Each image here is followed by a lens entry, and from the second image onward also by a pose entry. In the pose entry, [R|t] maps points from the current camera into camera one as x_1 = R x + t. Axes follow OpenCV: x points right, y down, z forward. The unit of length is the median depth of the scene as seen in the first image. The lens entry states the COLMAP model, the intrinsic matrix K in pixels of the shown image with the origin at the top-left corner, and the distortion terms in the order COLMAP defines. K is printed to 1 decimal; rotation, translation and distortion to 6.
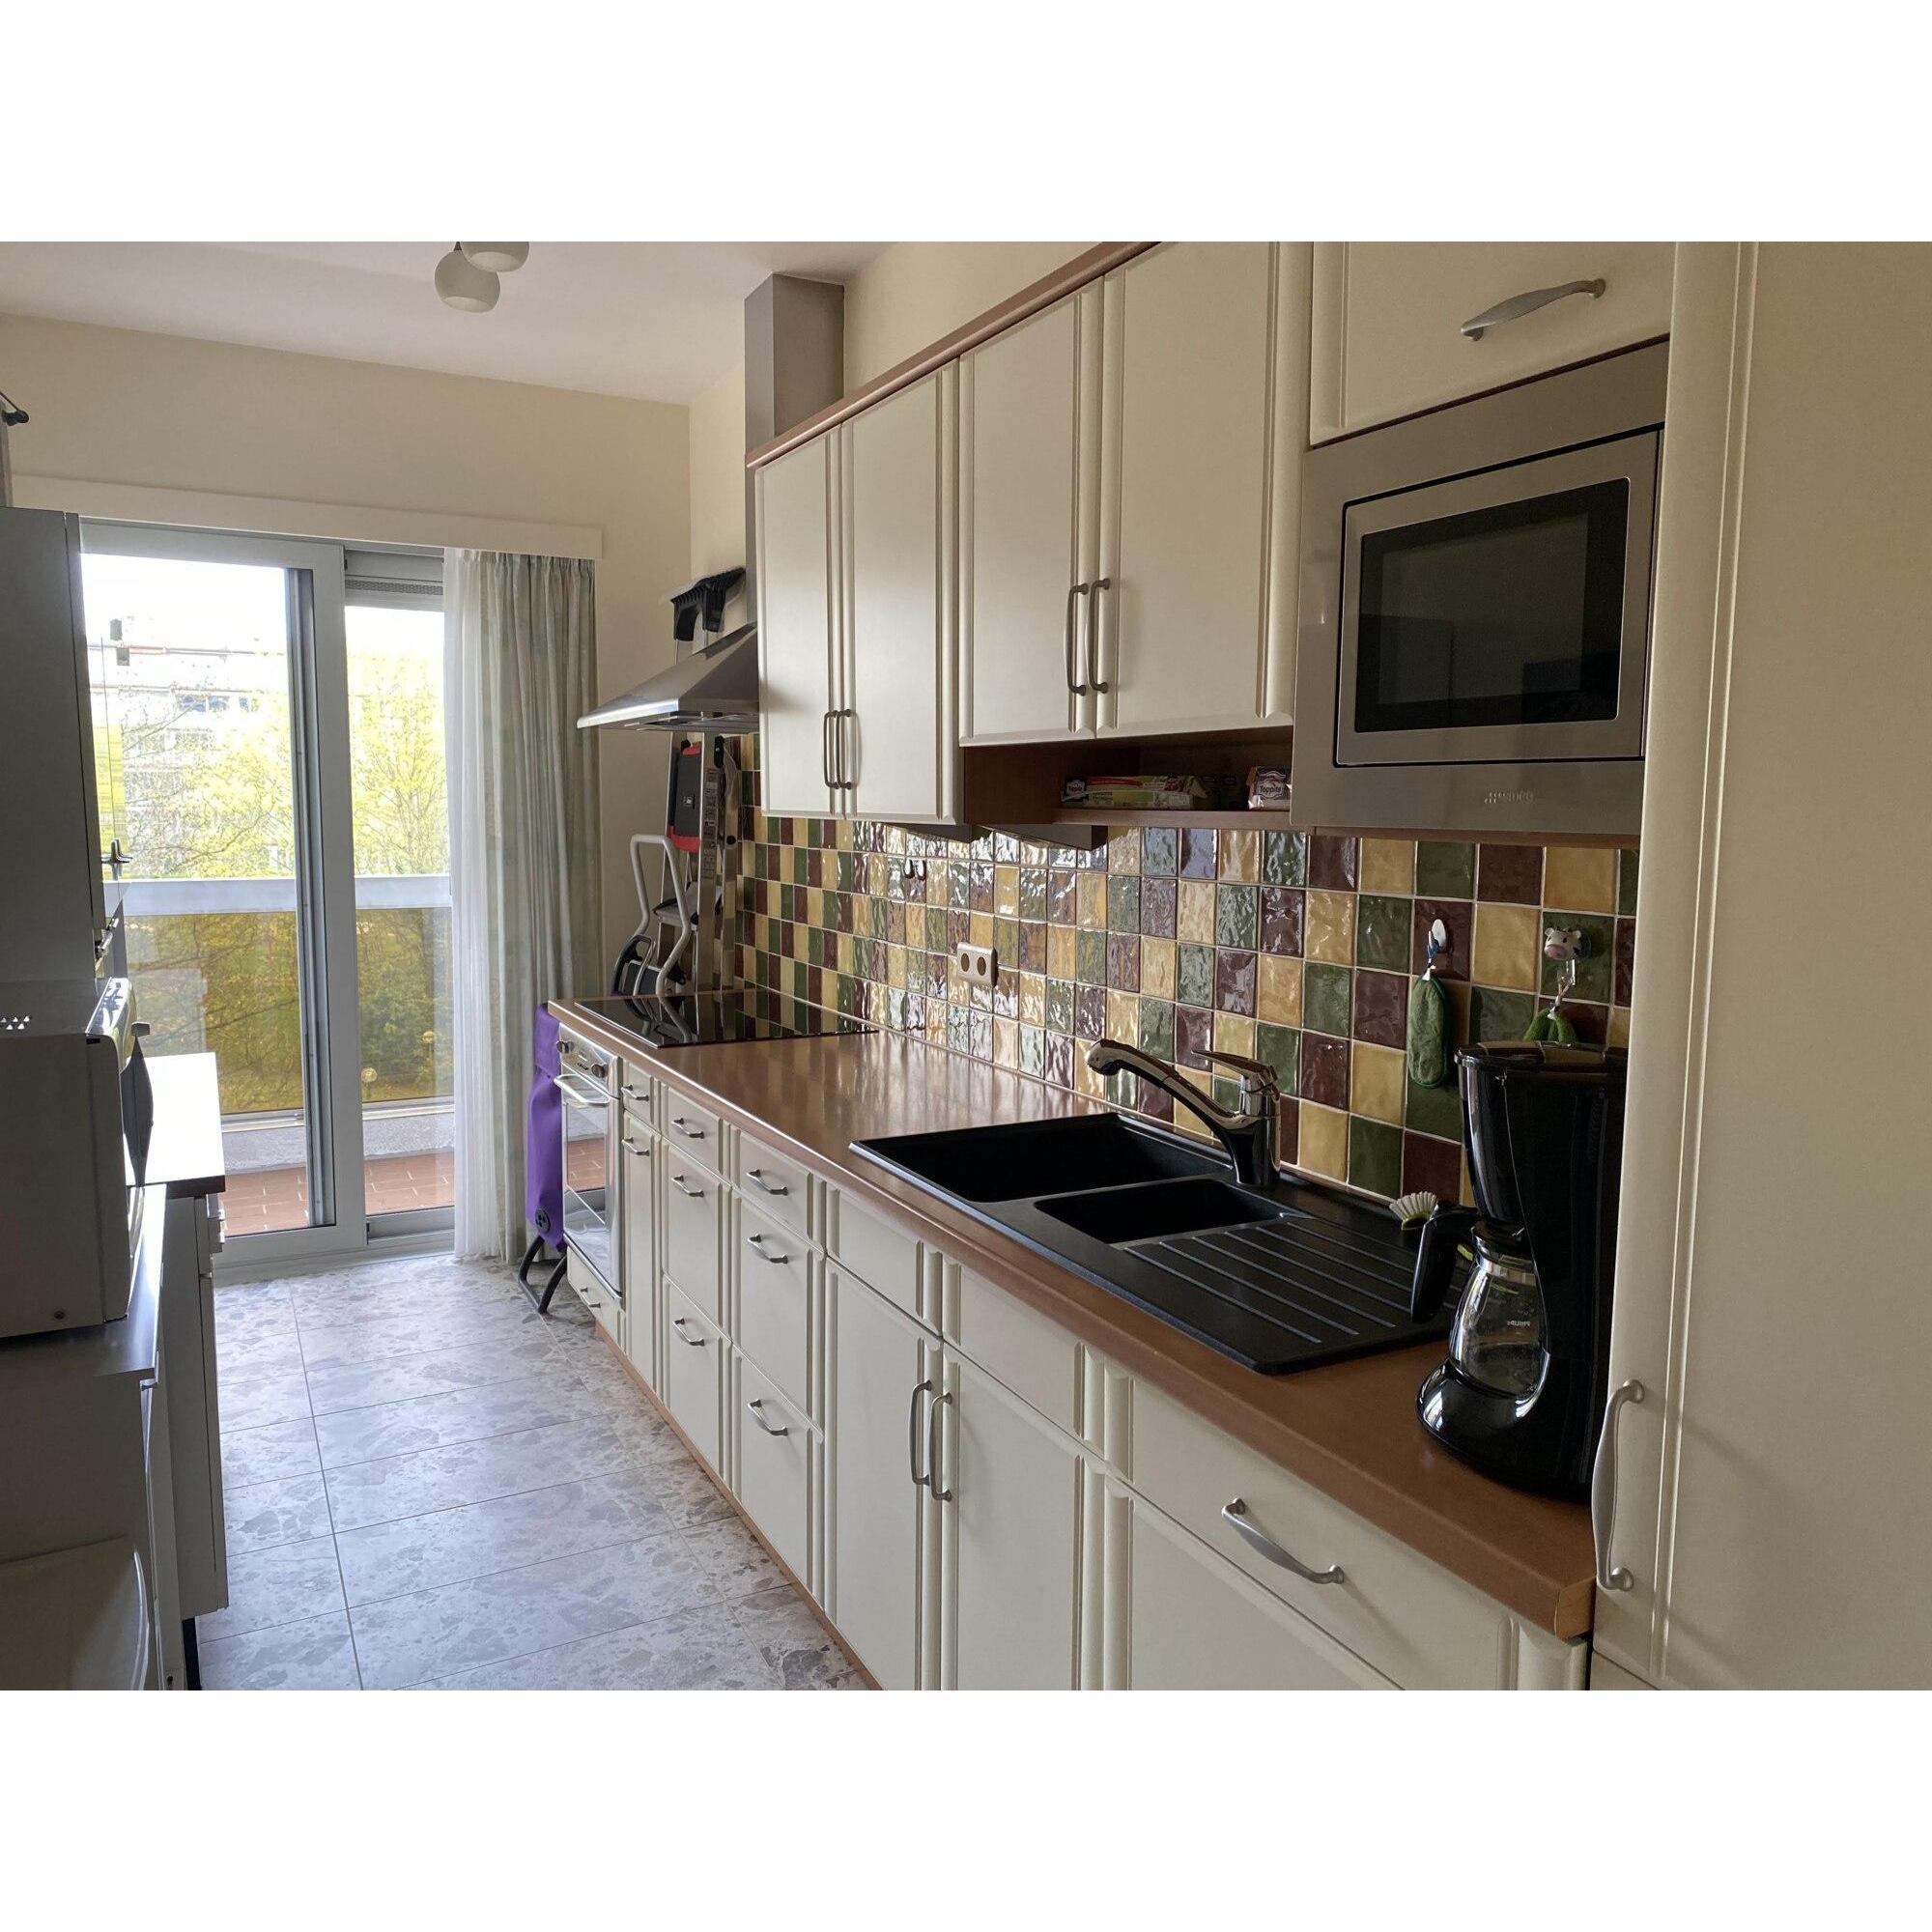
lens RADIAL K [[1480.6, 0, 984.8], [0, 1480.6, 970.6], [0, 0, 1]] dist [0.030906, -0.045009]
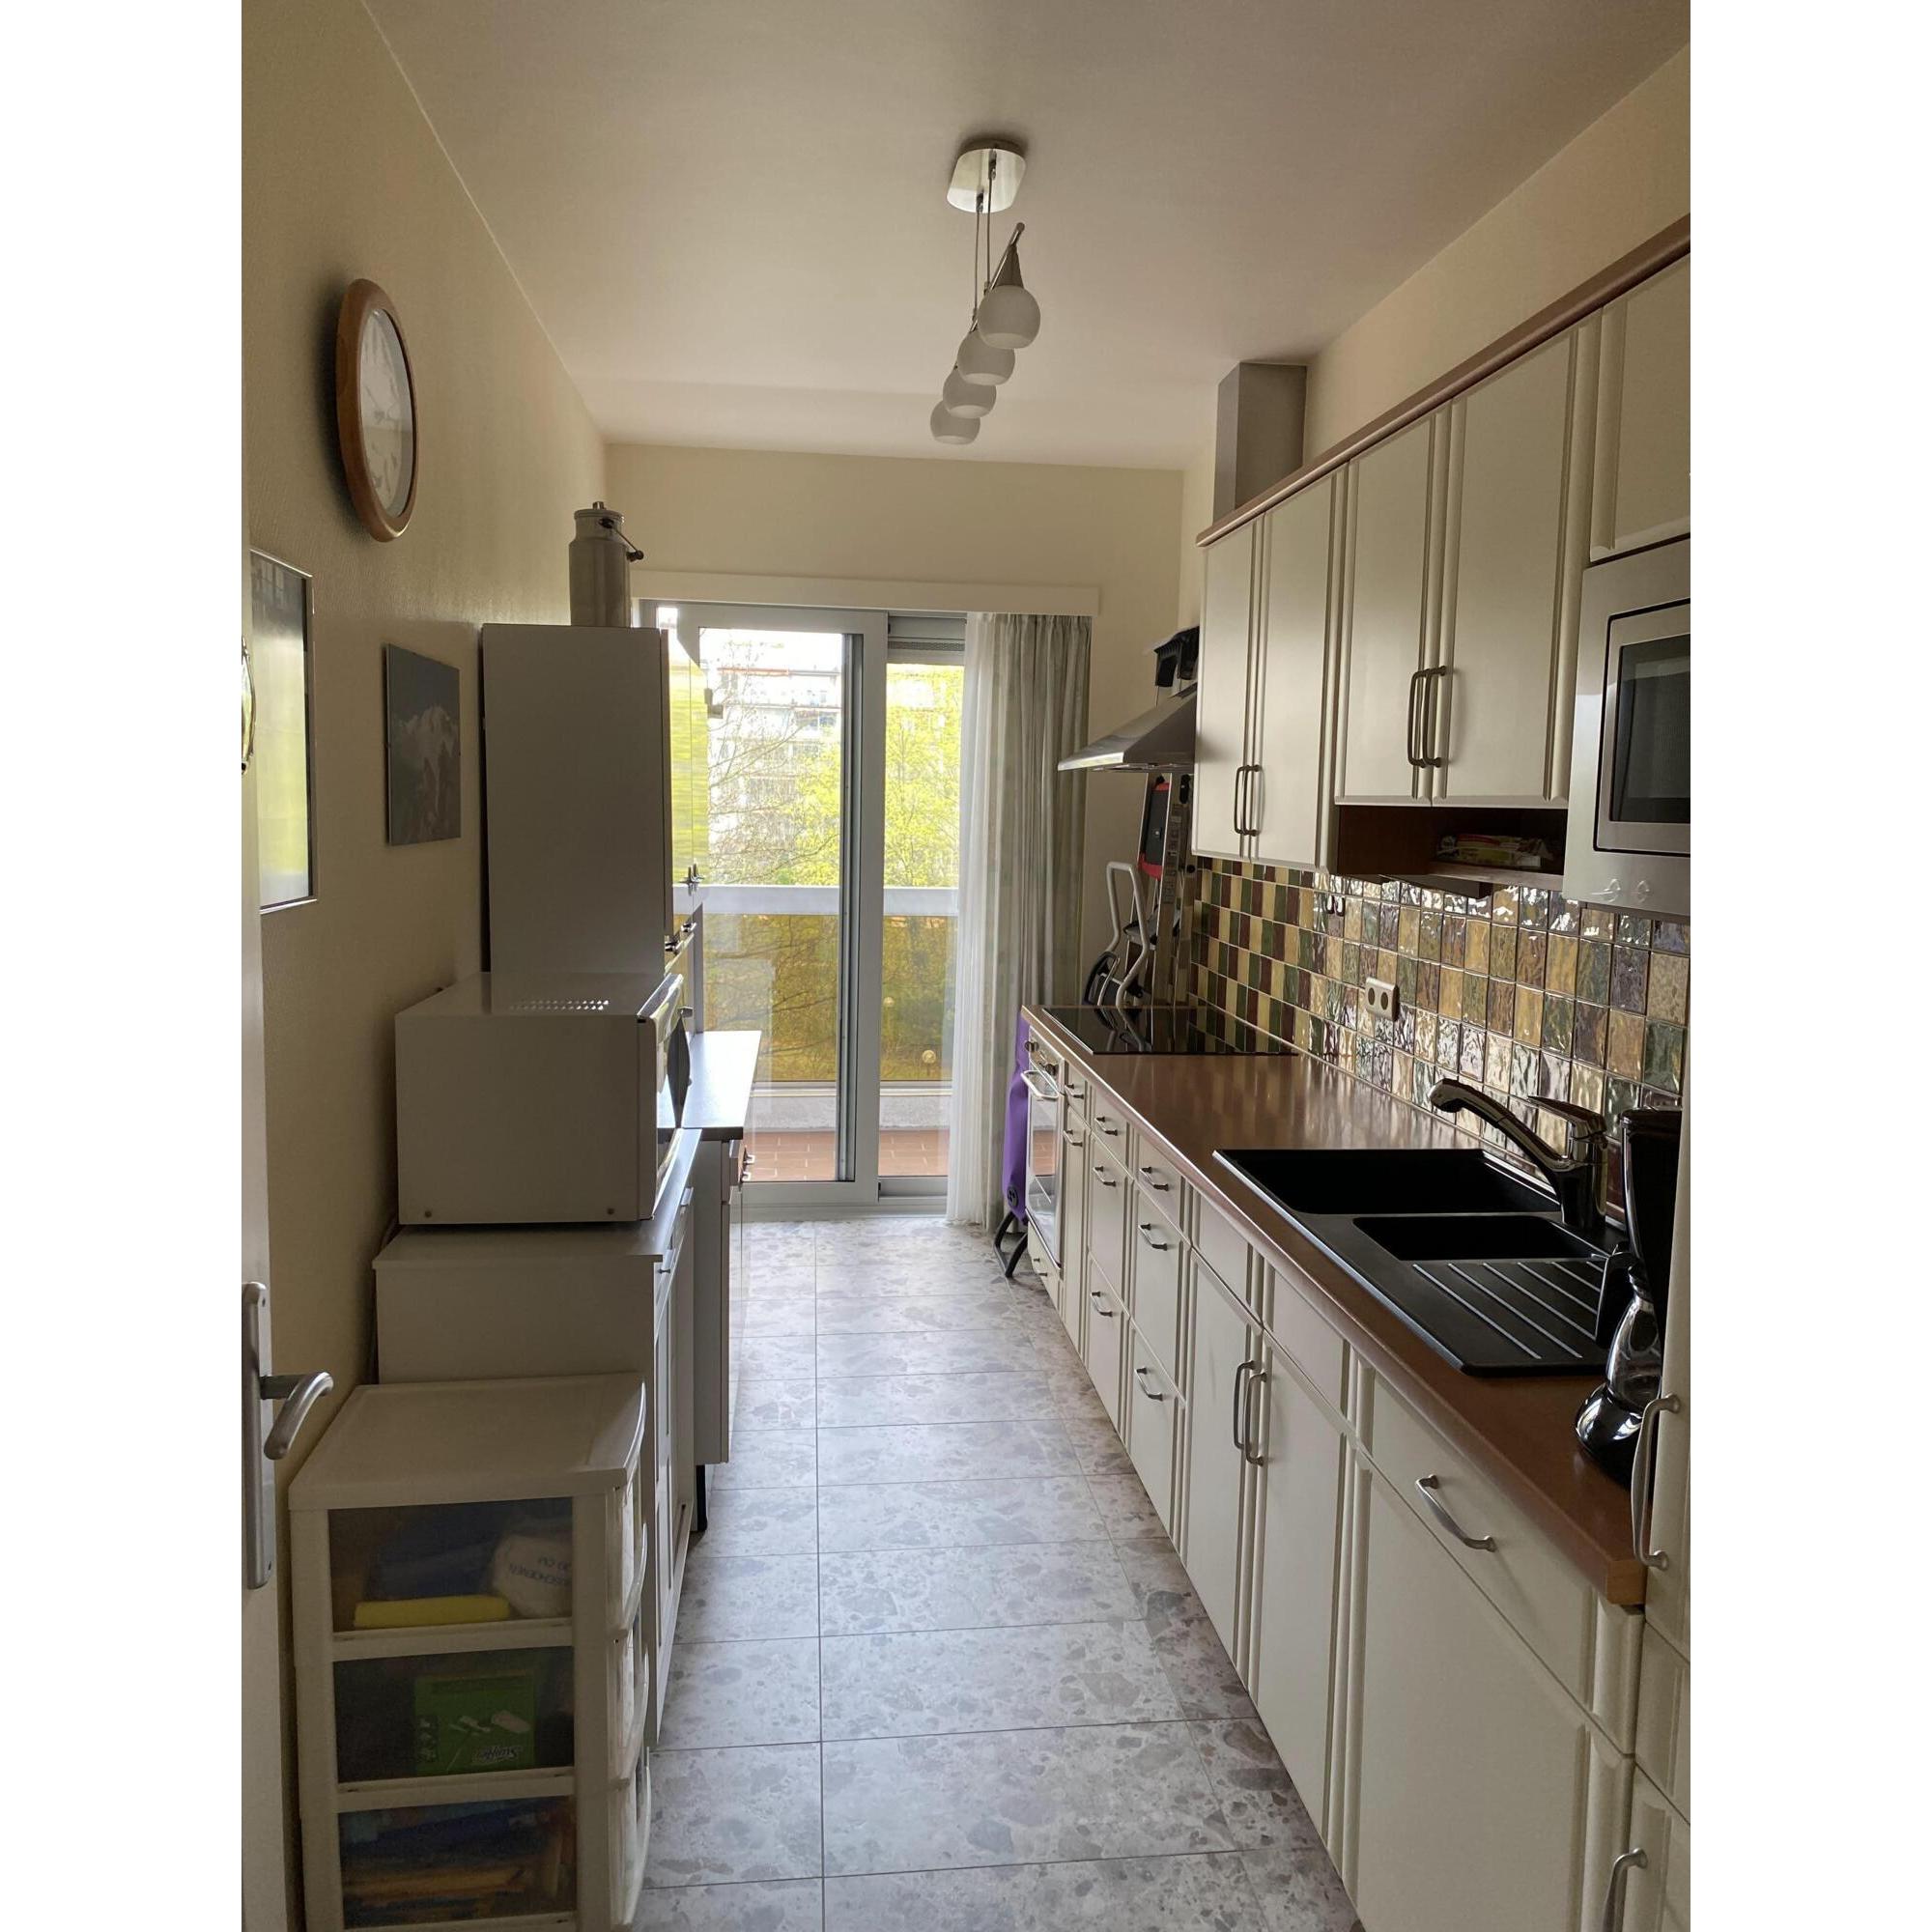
lens RADIAL K [[1483.8, 0, 966.8], [0, 1483.8, 964.0], [0, 0, 1]] dist [0.036911, -0.006236]
pose [[0.928518, 0.052557, -0.367550, 0.096928], [-0.056151, 0.998422, 0.000916, -0.011616], [0.367018, 0.019788, 0.930003, -0.095738]]
